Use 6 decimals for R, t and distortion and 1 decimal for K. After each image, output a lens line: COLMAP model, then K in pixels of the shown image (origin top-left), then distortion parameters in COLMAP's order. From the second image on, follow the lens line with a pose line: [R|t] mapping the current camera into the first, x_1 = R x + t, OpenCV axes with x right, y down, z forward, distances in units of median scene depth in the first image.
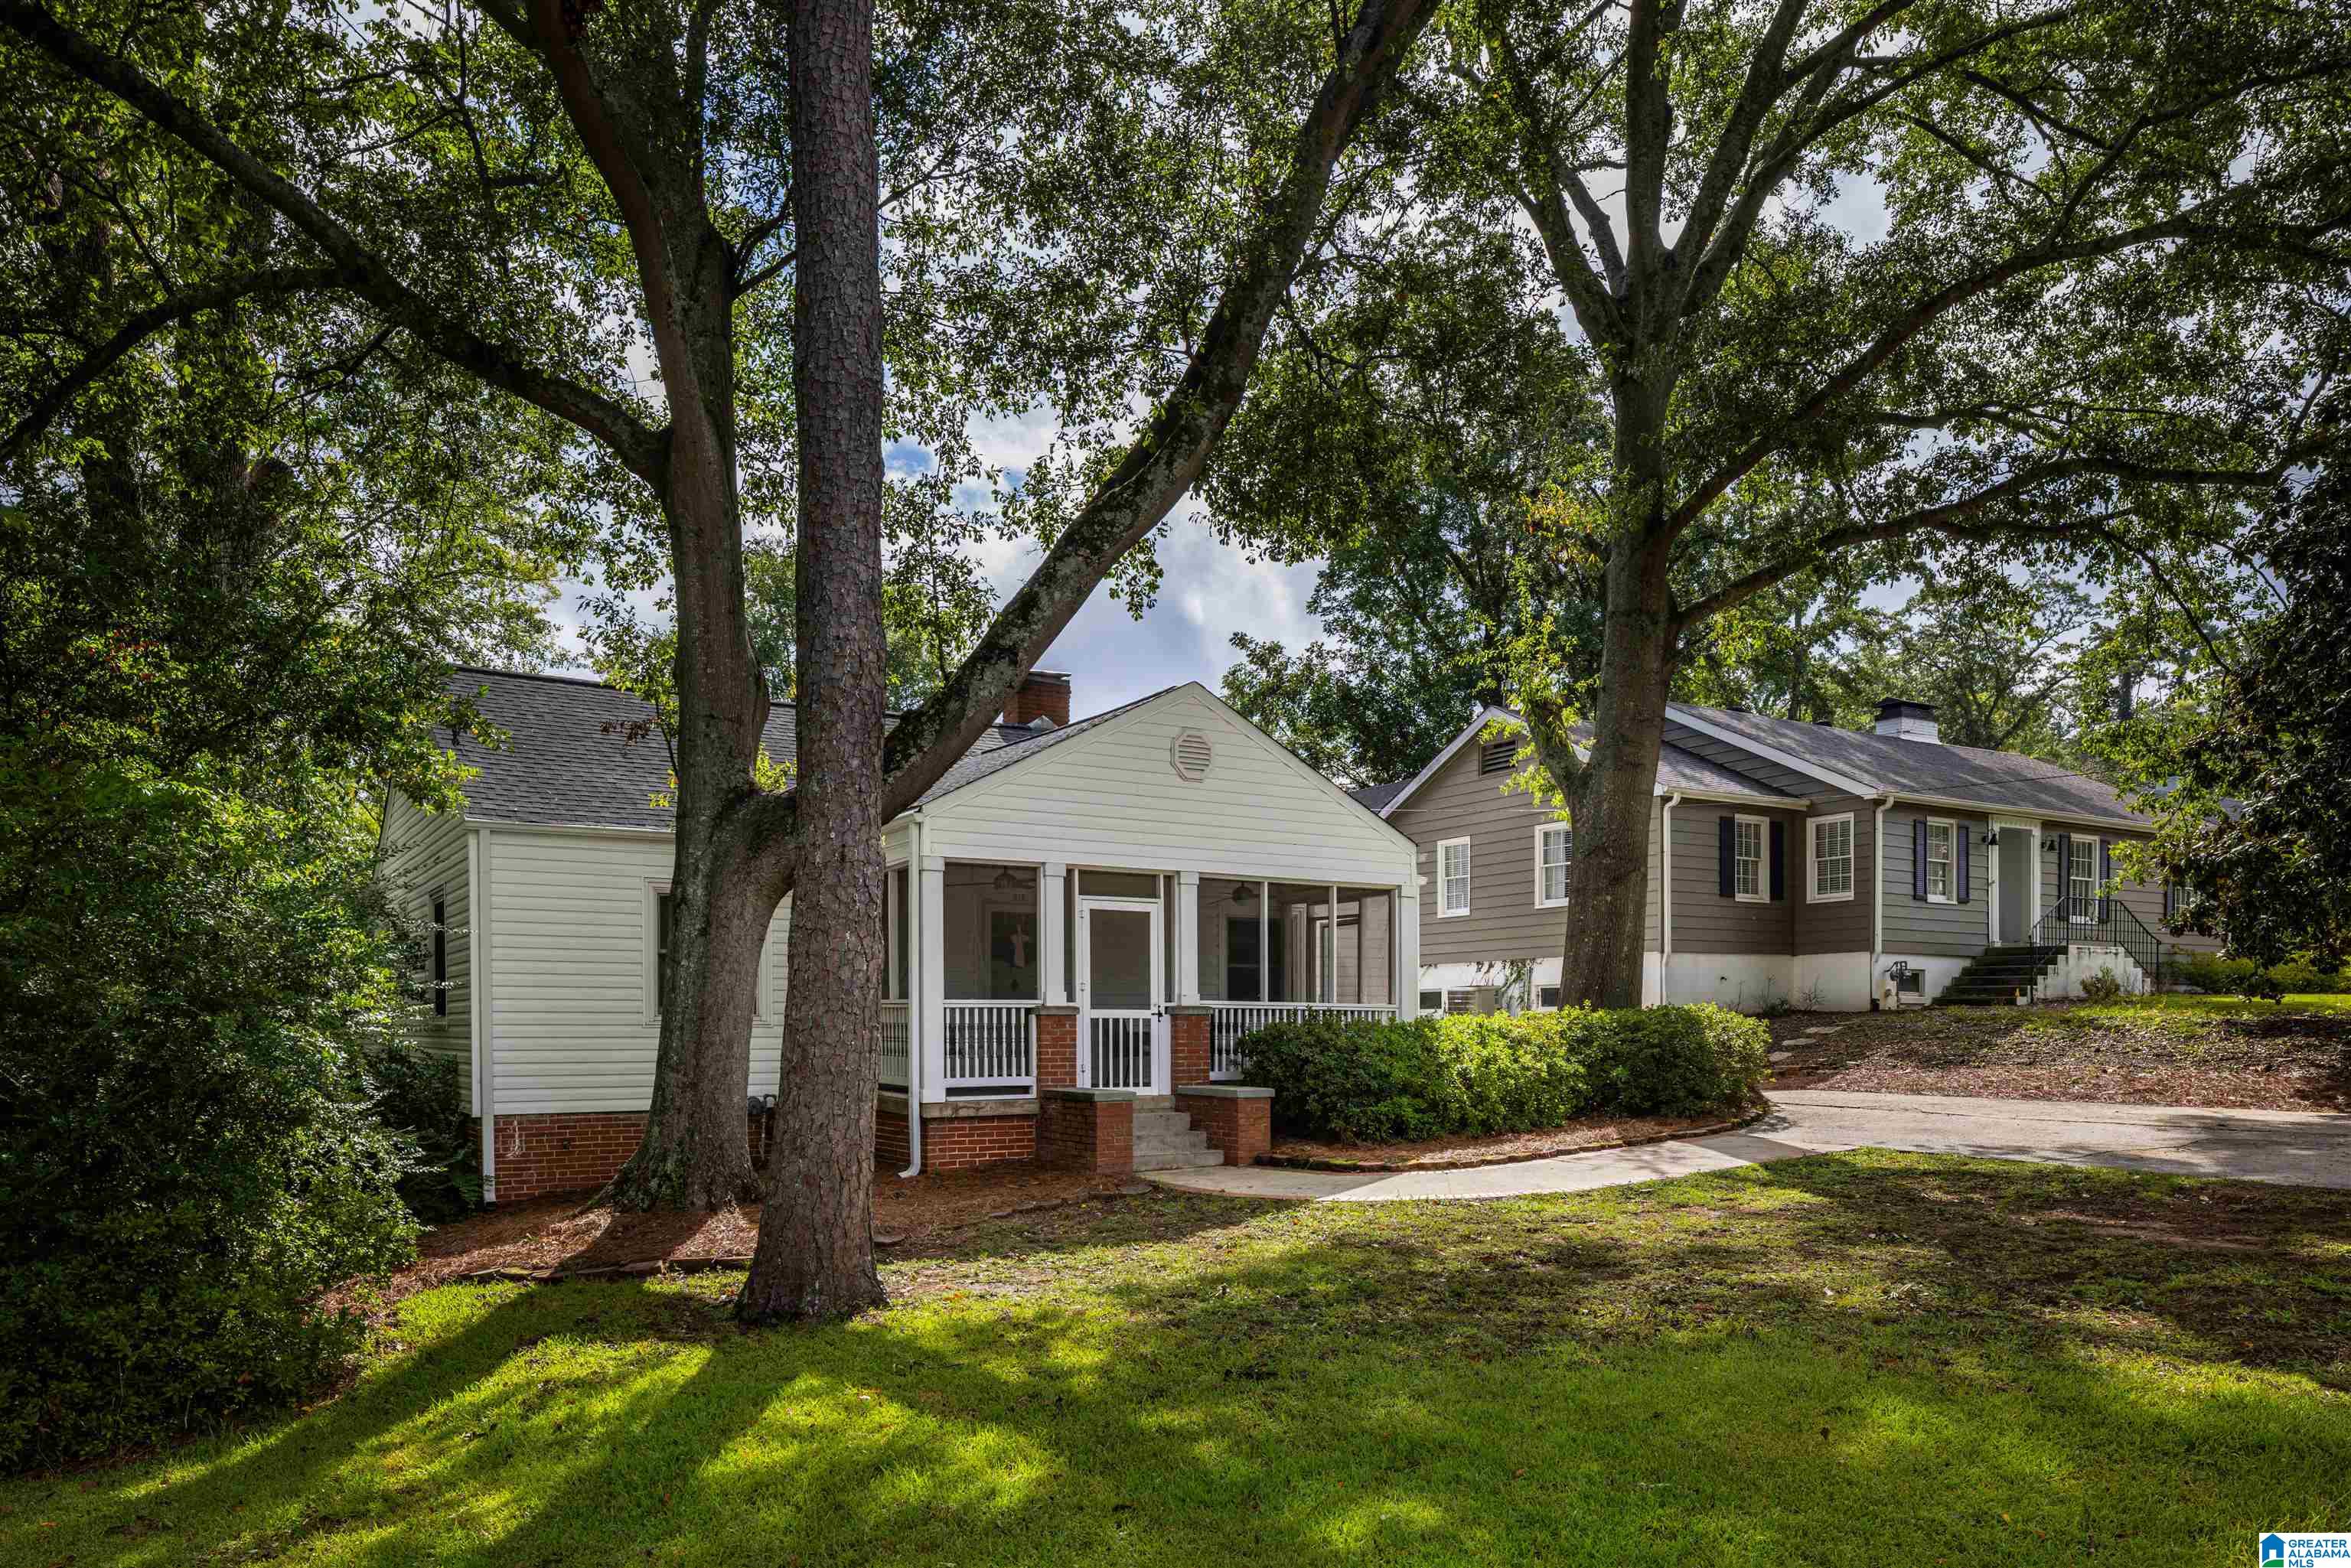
lens RADIAL K [[1619.2, 0, 1182.2], [0, 1619.2, 996.2], [0, 0, 1]] dist [-0.006507, -0.001446]
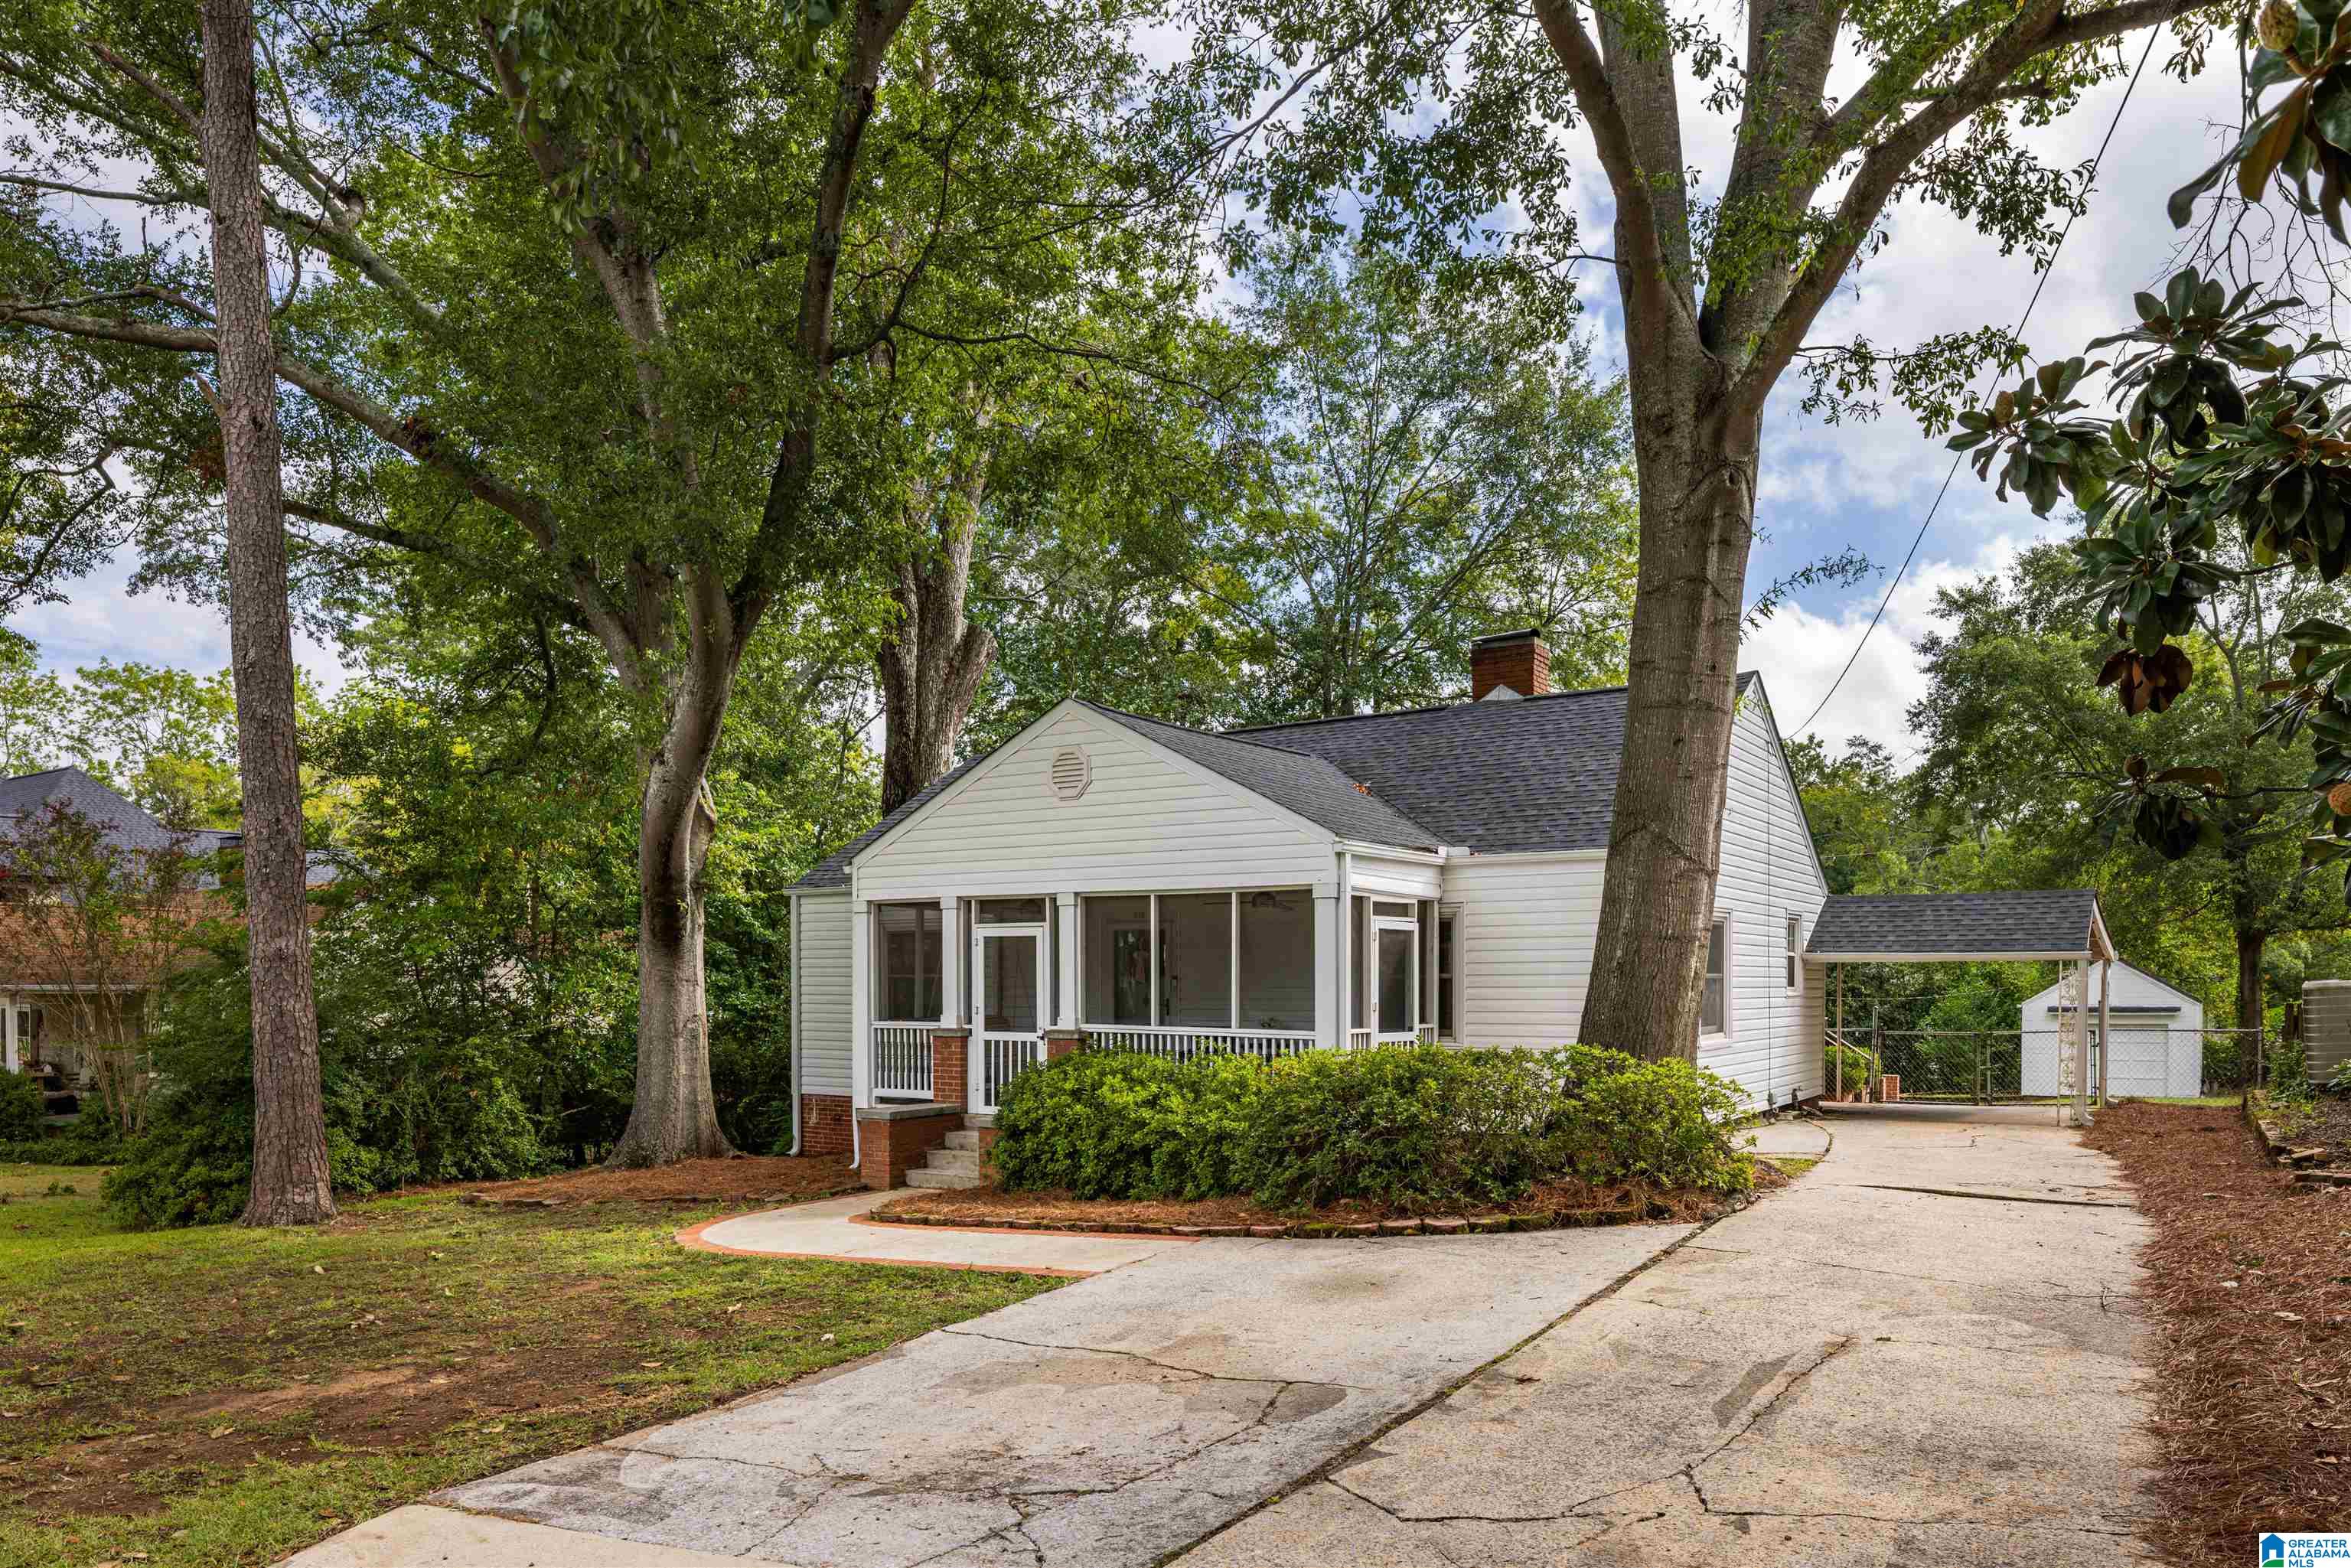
lens RADIAL K [[1619.2, 0, 1182.2], [0, 1619.2, 996.2], [0, 0, 1]] dist [-0.006507, -0.001446]
pose [[0.392820, 0.013306, -0.919519, 0.963550], [0.015887, 0.999648, 0.021253, -0.035288], [0.919478, -0.022957, 0.392470, 0.705461]]
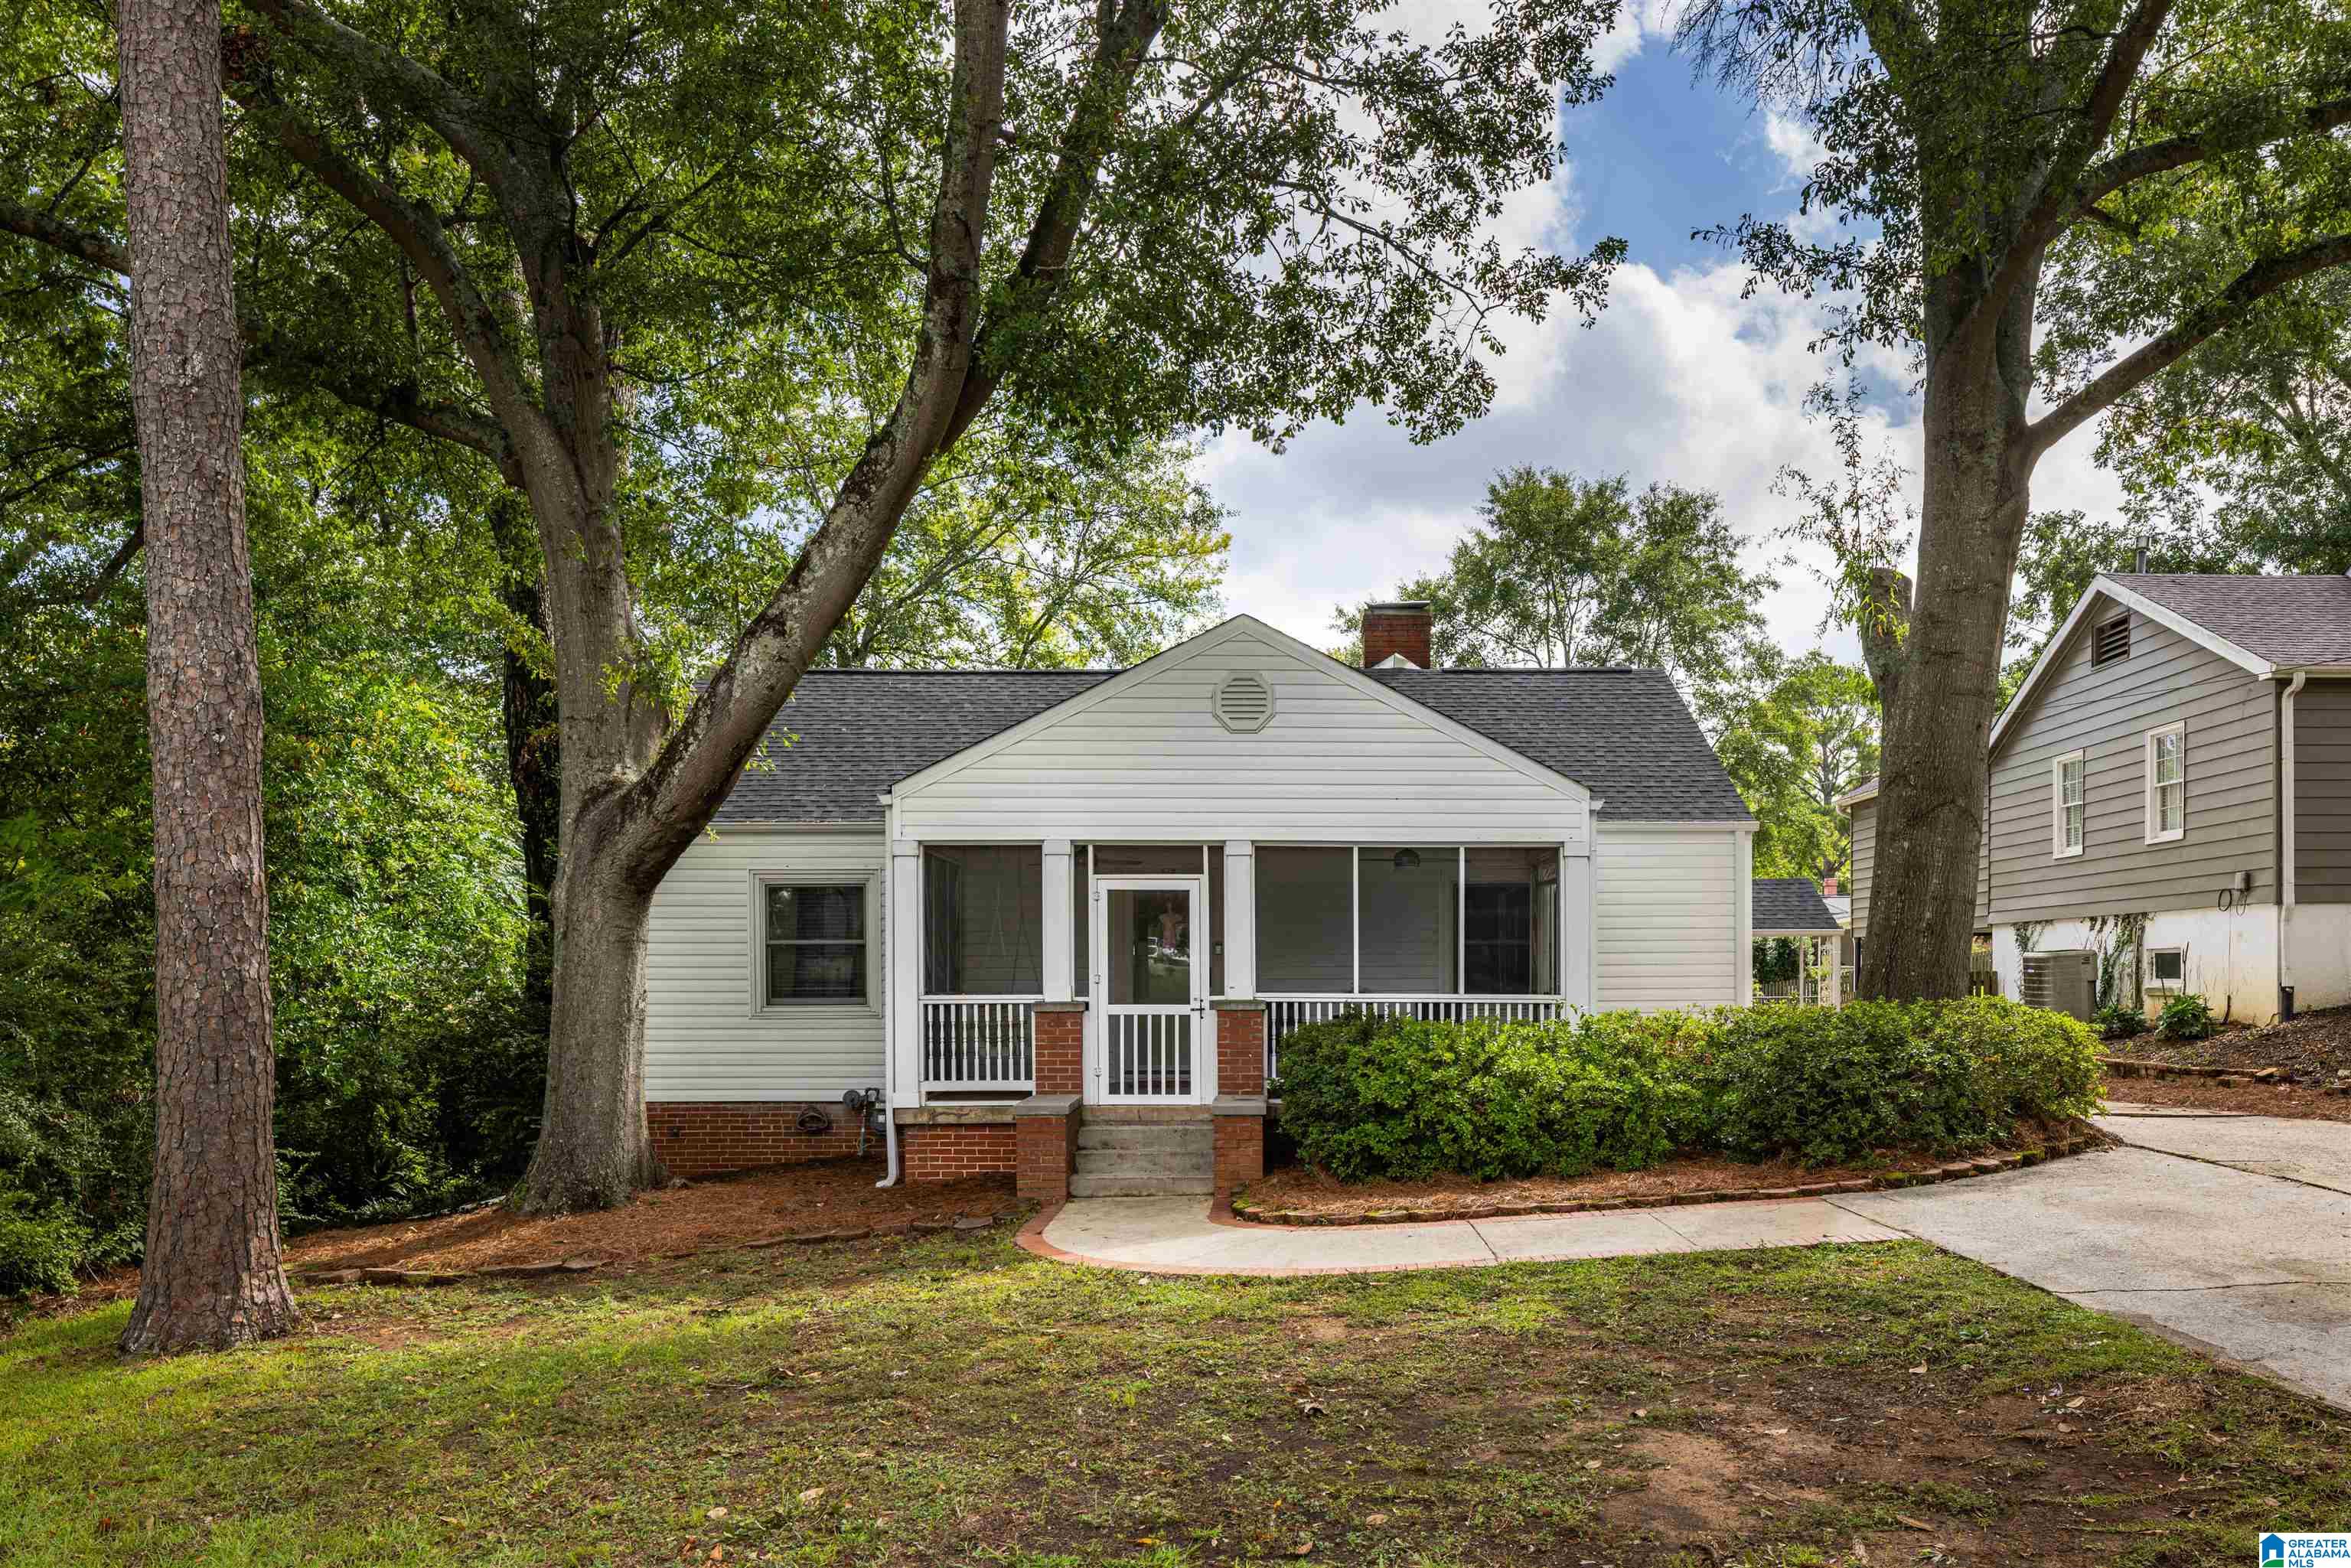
lens RADIAL K [[1703.3, 0, 1182.3], [0, 1703.3, 991.7], [0, 0, 1]] dist [-0.002641, 0.000642]
pose [[0.862775, 0.005316, -0.505560, 0.441410], [0.009122, 0.999618, 0.026079, -0.022555], [0.505505, -0.027112, 0.862397, 0.229009]]
